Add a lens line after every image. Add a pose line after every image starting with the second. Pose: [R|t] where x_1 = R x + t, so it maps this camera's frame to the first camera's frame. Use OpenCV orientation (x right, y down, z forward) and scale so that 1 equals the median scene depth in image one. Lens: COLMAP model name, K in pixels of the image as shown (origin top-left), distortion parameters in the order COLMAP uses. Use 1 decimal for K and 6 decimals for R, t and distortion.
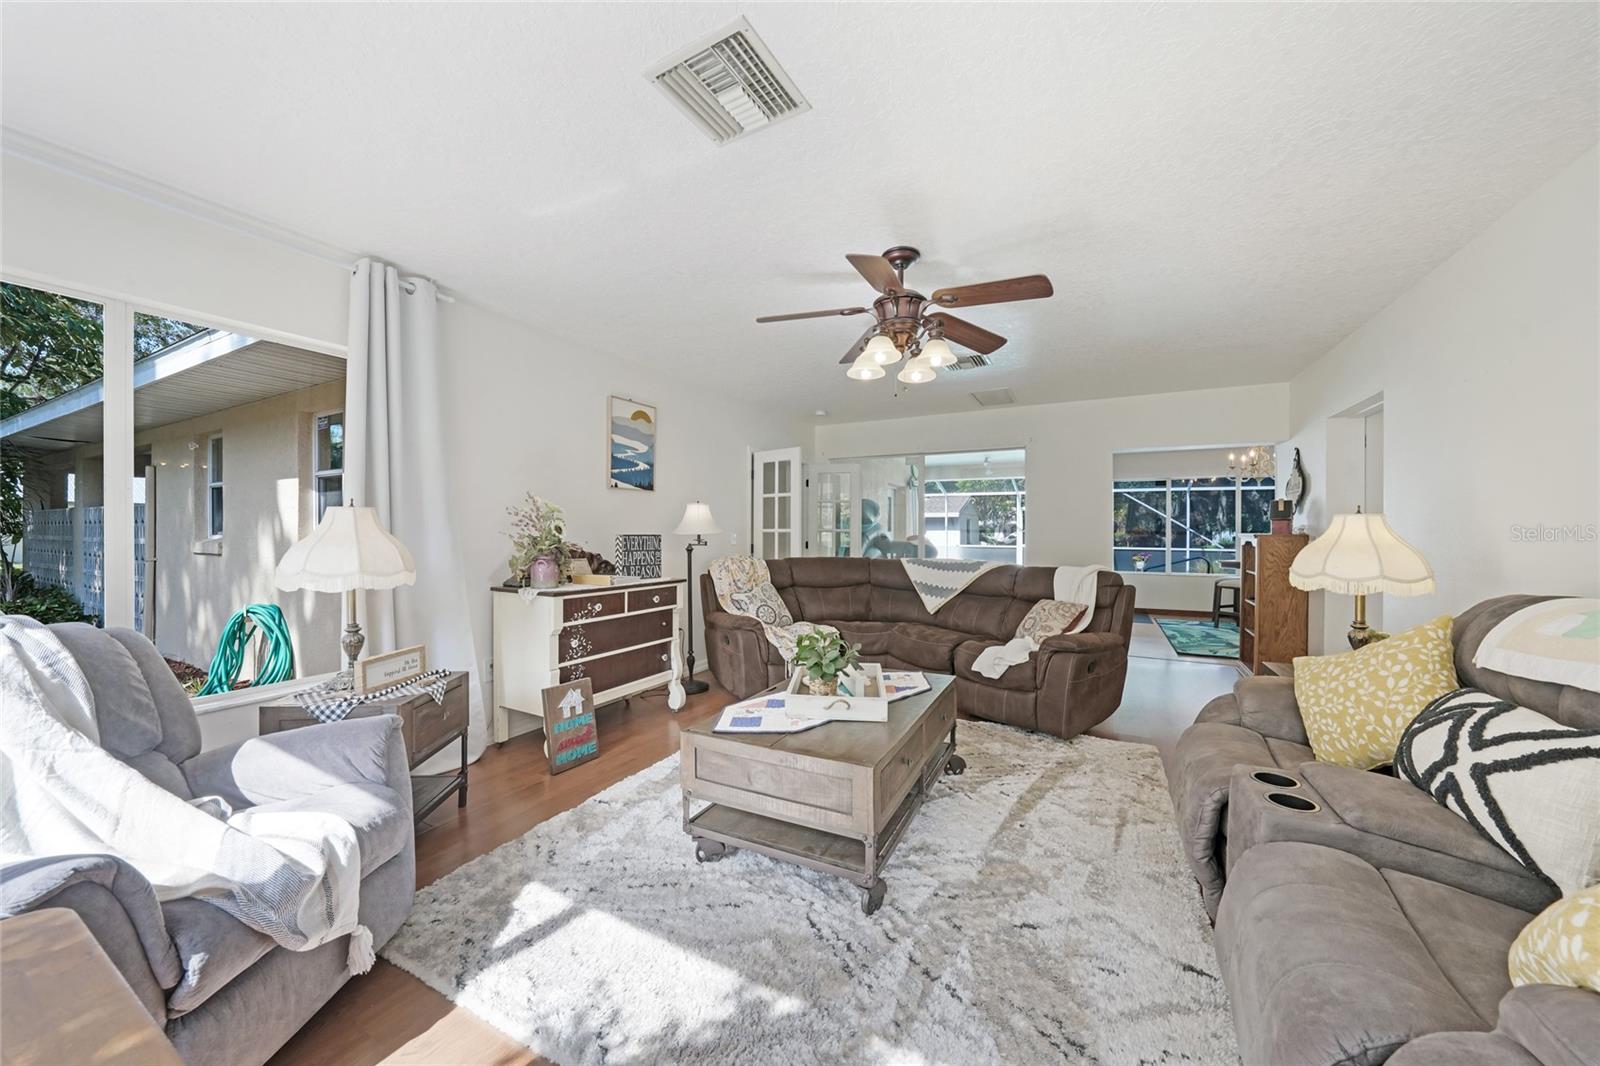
lens RADIAL K [[572.4, 0, 793.1], [0, 572.4, 532.5], [0, 0, 1]] dist [-0.030557, 0.006437]
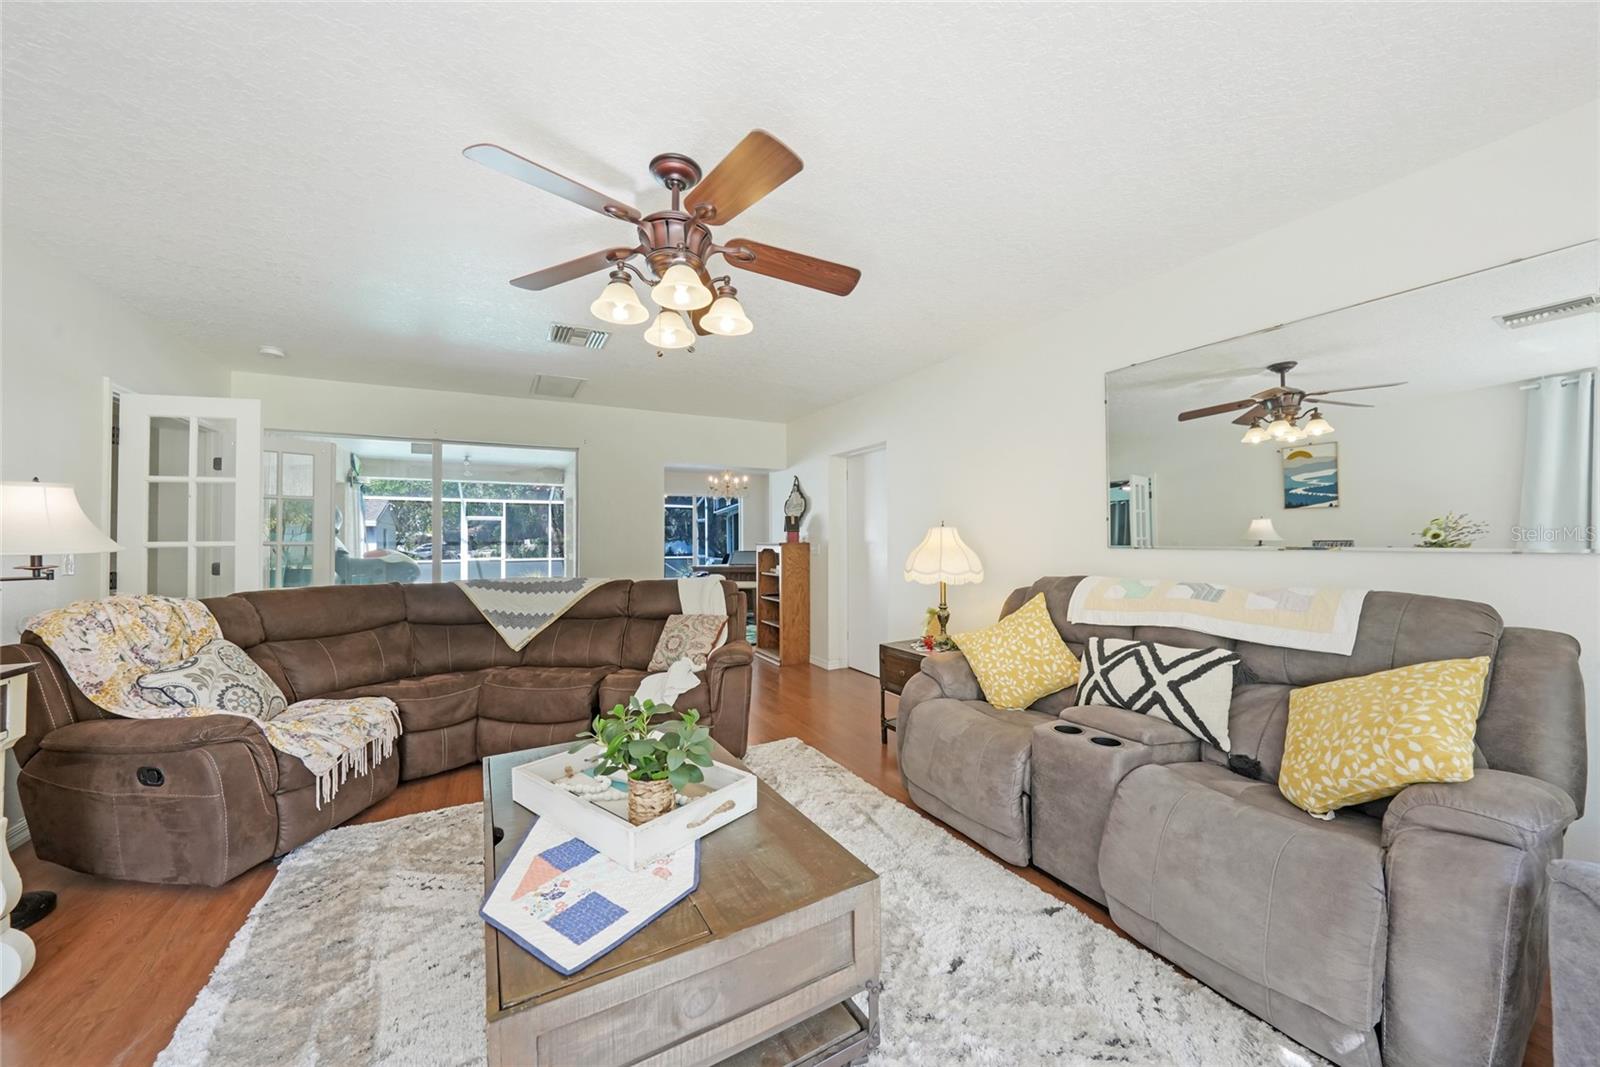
lens RADIAL K [[572.4, 0, 793.1], [0, 572.4, 533.0], [0, 0, 1]] dist [-0.030557, 0.006437]
pose [[0.538336, 0.005205, 0.842714, -0.220312], [0.010816, 0.999856, -0.013085, -0.001499], [-0.842661, 0.016159, 0.538202, 0.305935]]
